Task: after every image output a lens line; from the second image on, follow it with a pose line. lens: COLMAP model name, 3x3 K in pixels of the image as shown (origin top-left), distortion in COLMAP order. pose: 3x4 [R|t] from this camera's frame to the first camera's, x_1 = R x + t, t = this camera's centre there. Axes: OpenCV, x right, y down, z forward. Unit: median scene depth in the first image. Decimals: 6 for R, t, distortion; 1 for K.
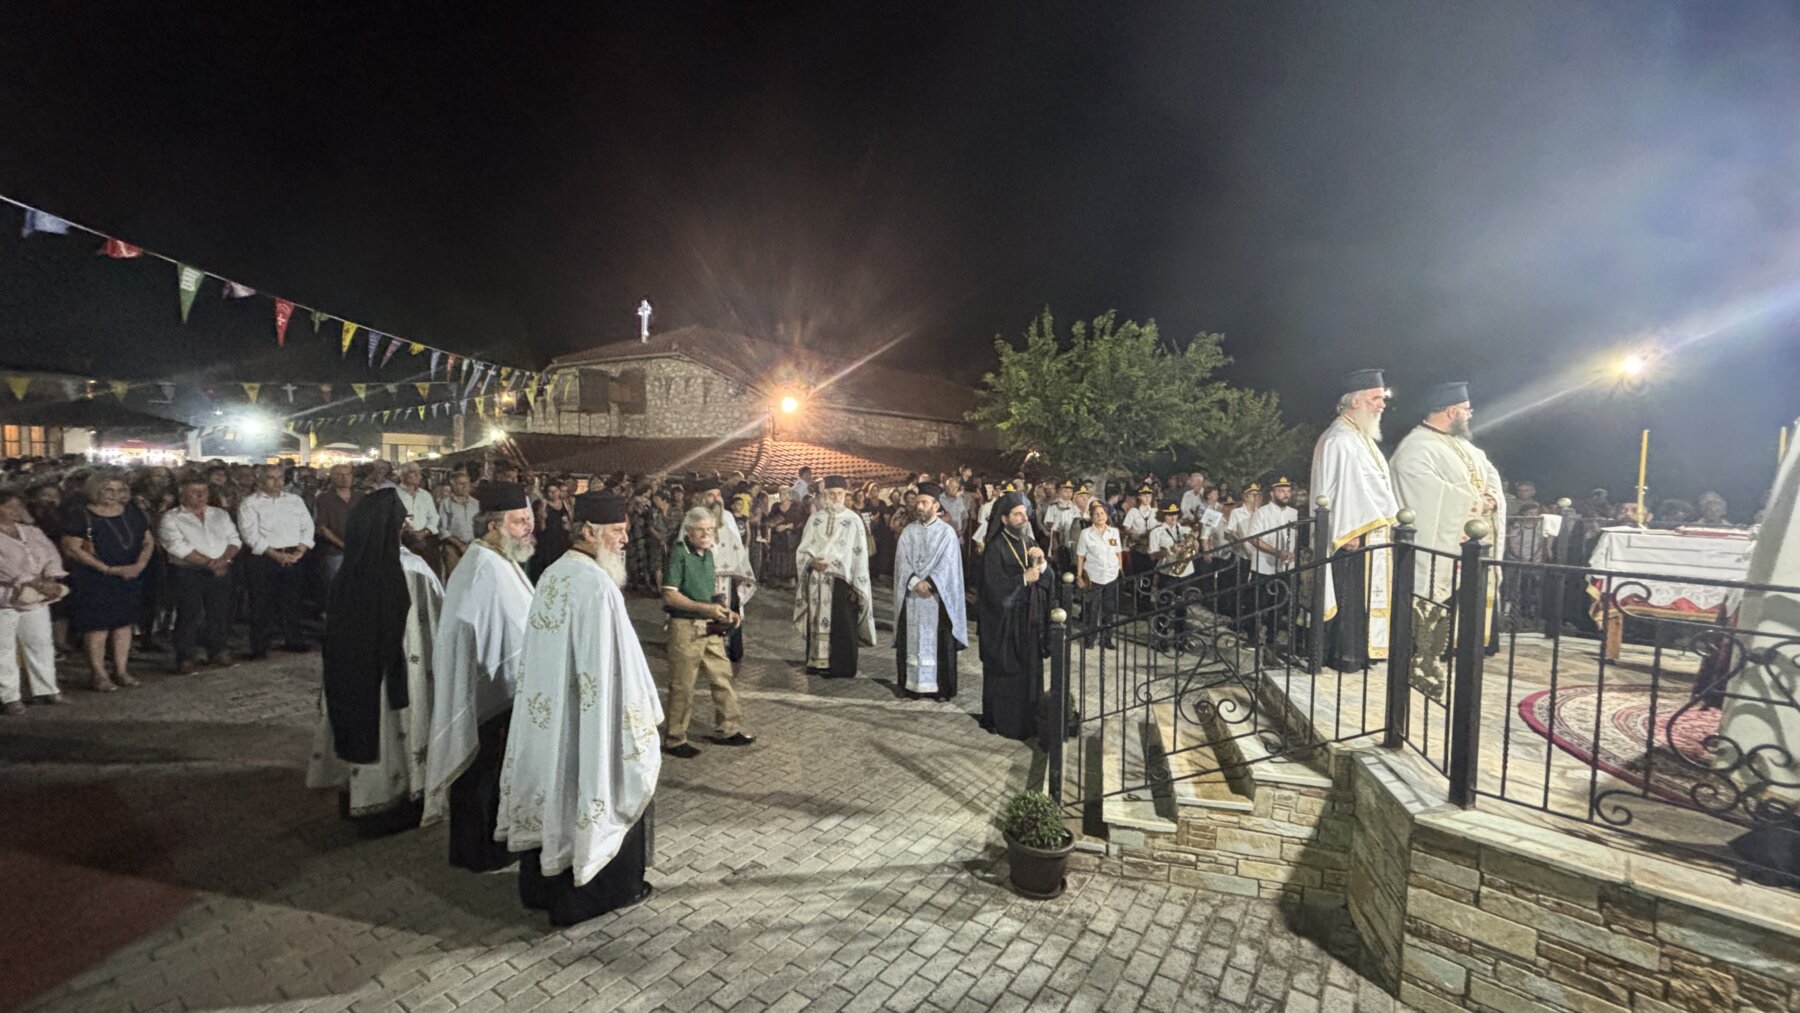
lens RADIAL K [[732.1, 0, 904.1], [0, 732.1, 492.7], [0, 0, 1]] dist [0.006704, -0.000808]
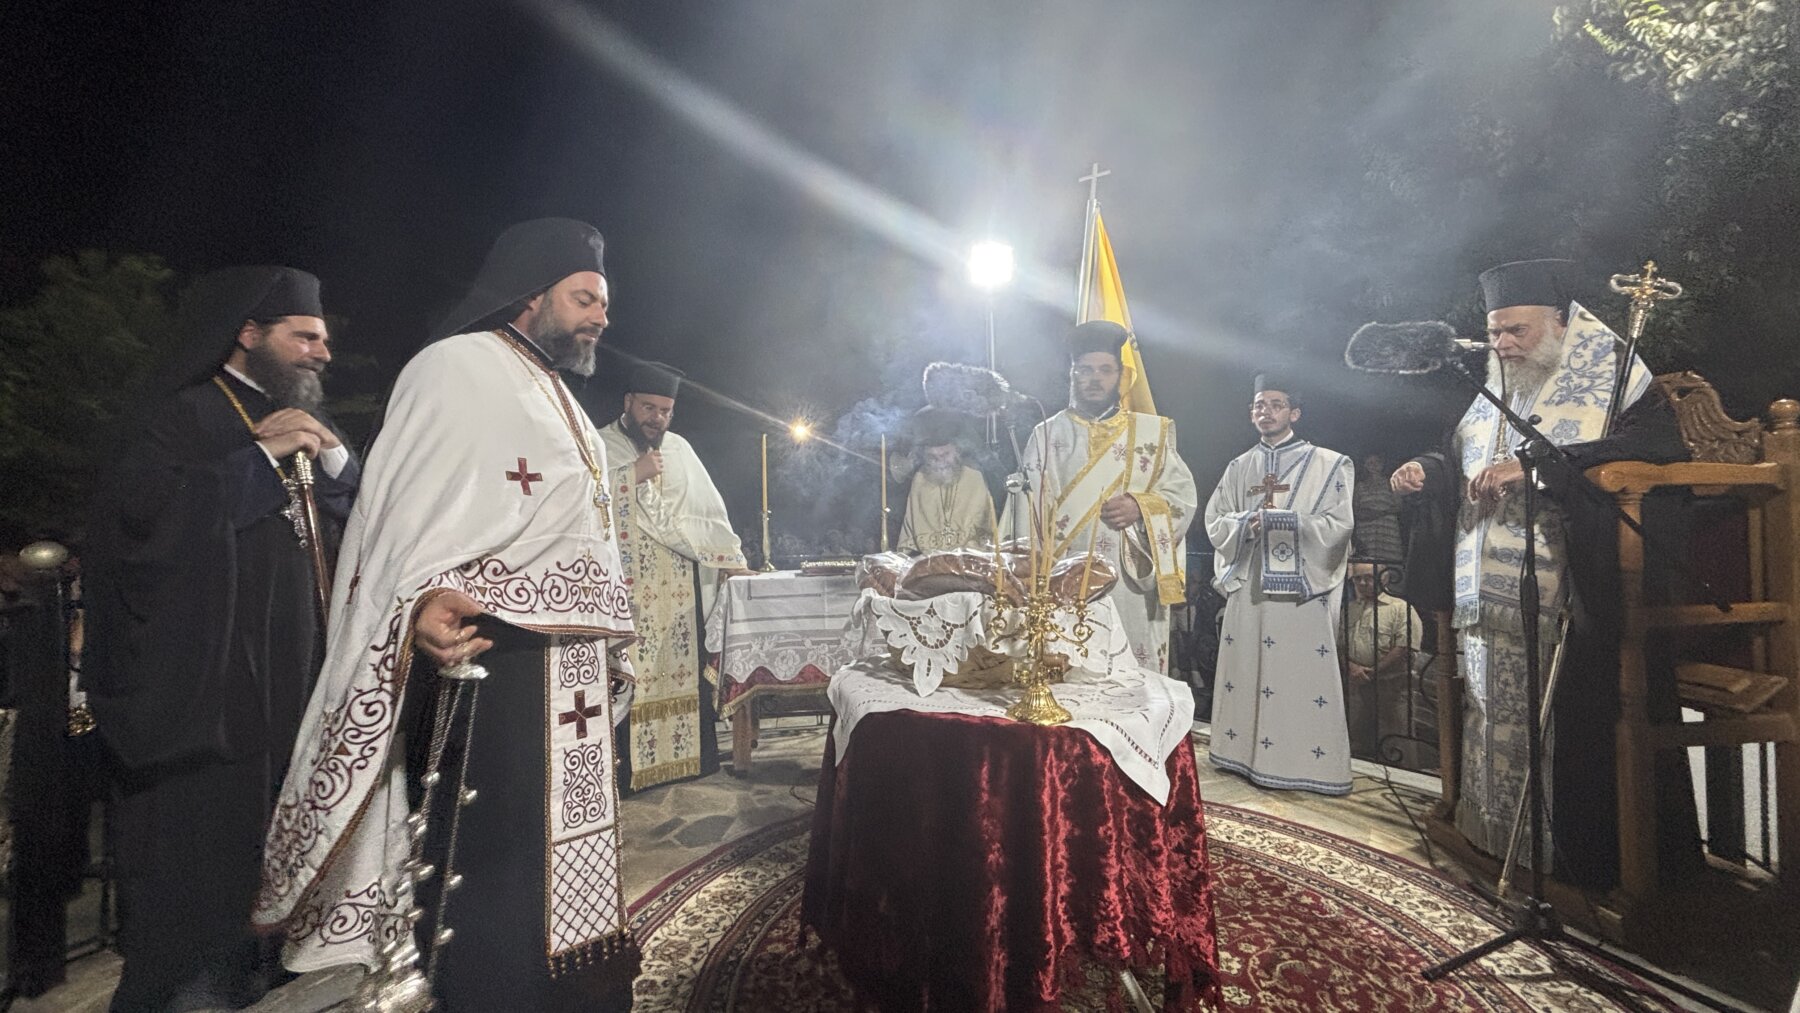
lens RADIAL K [[732.1, 0, 918.3], [0, 732.1, 503.5], [0, 0, 1]] dist [0.006704, -0.000808]
pose [[0.621668, -0.009608, 0.783222, 0.216680], [0.056960, 0.997832, -0.032971, 0.006915], [-0.781207, 0.065109, 0.620868, 0.178704]]
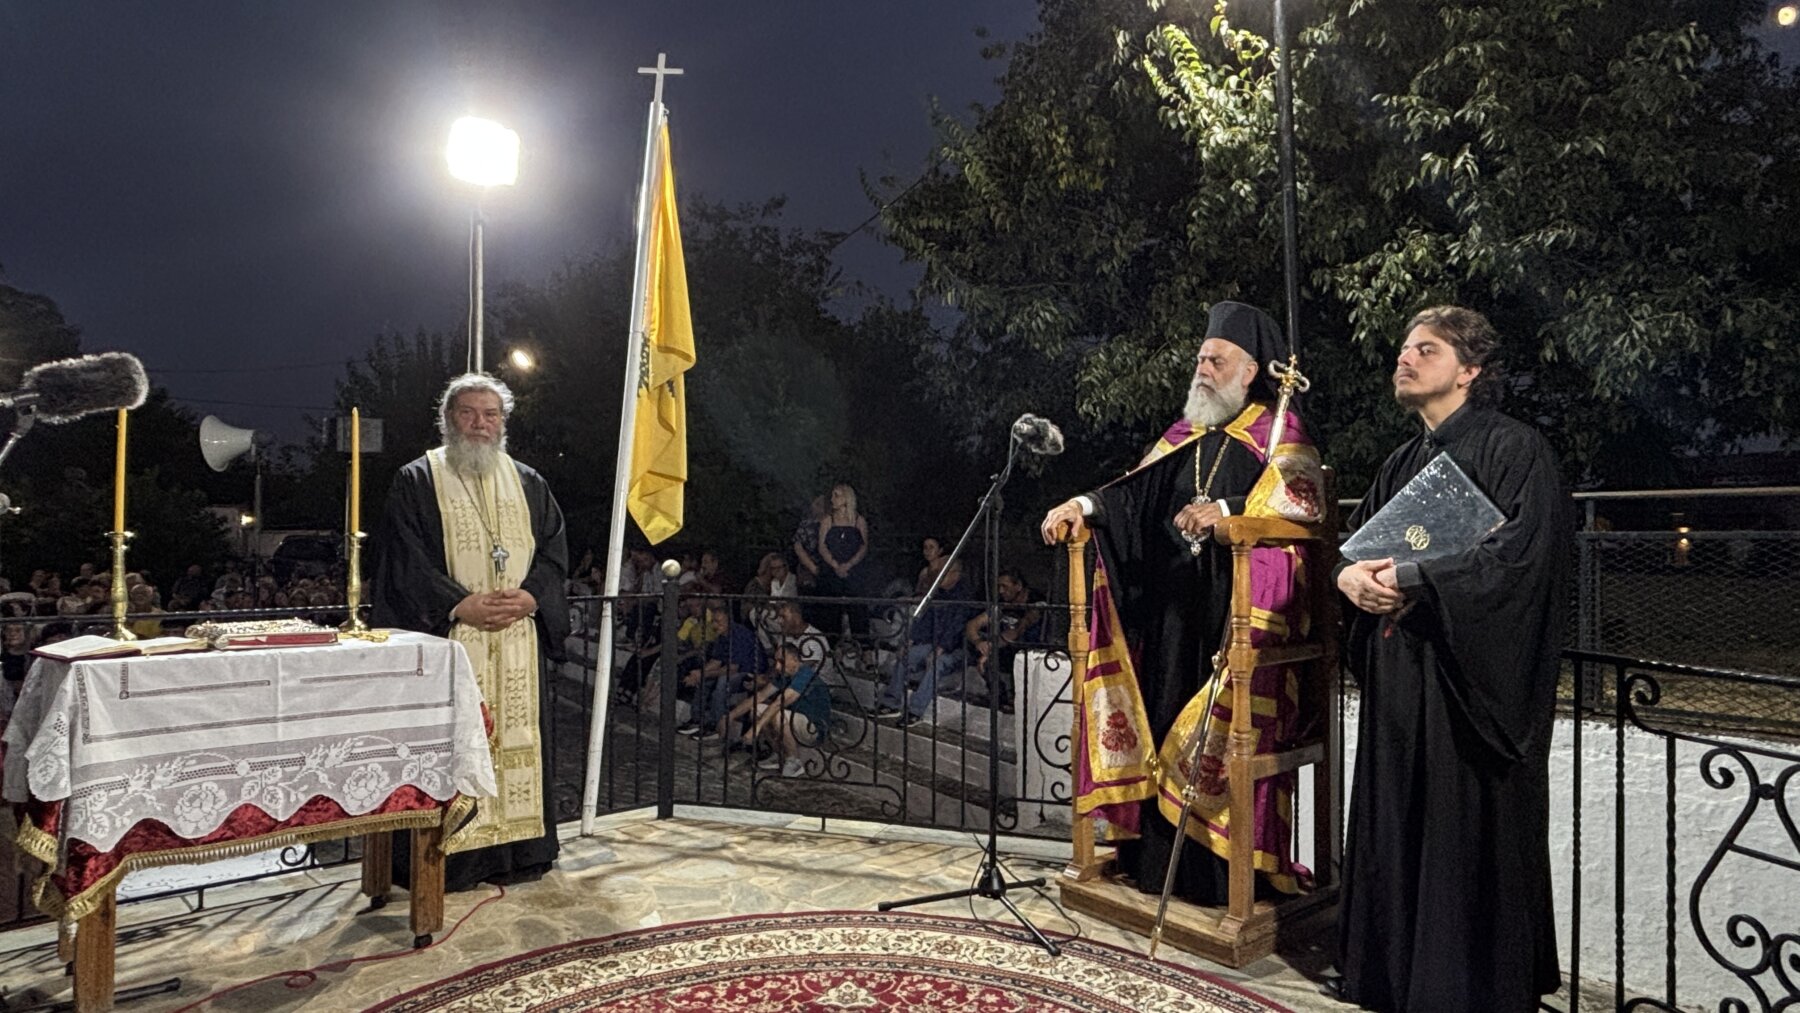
lens RADIAL K [[1067.7, 0, 899.8], [0, 1067.7, 501.3], [0, 0, 1]] dist [0.001727, -0.001891]
pose [[0.047816, 0.011806, 0.998786, 0.182854], [0.032458, 0.999384, -0.013367, -0.001587], [-0.998329, 0.033058, 0.047404, 0.228243]]
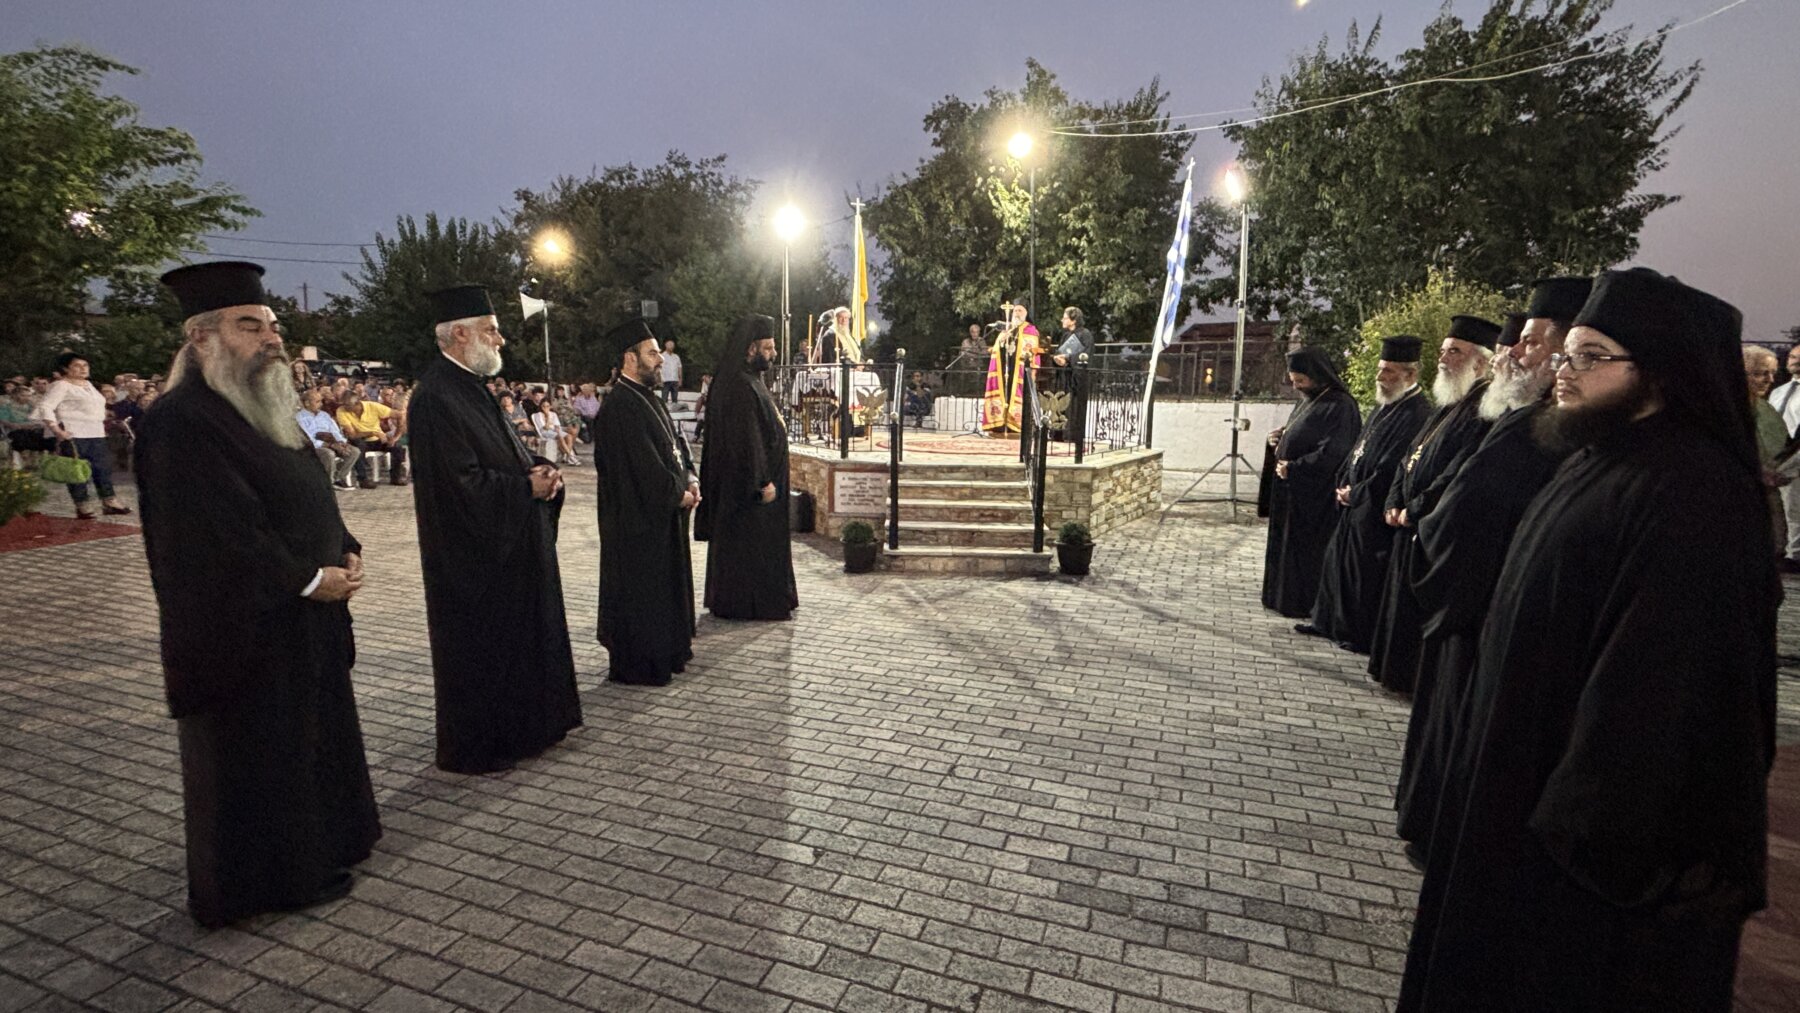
lens RADIAL K [[831.2, 0, 898.3], [0, 831.2, 496.3], [0, 0, 1]] dist [0.023081, -0.001456]
pose [[-0.213950, -0.166559, 0.962540, -0.453549], [0.017731, 0.984532, 0.174306, -0.000044], [-0.976684, 0.054360, -0.207688, 0.508723]]
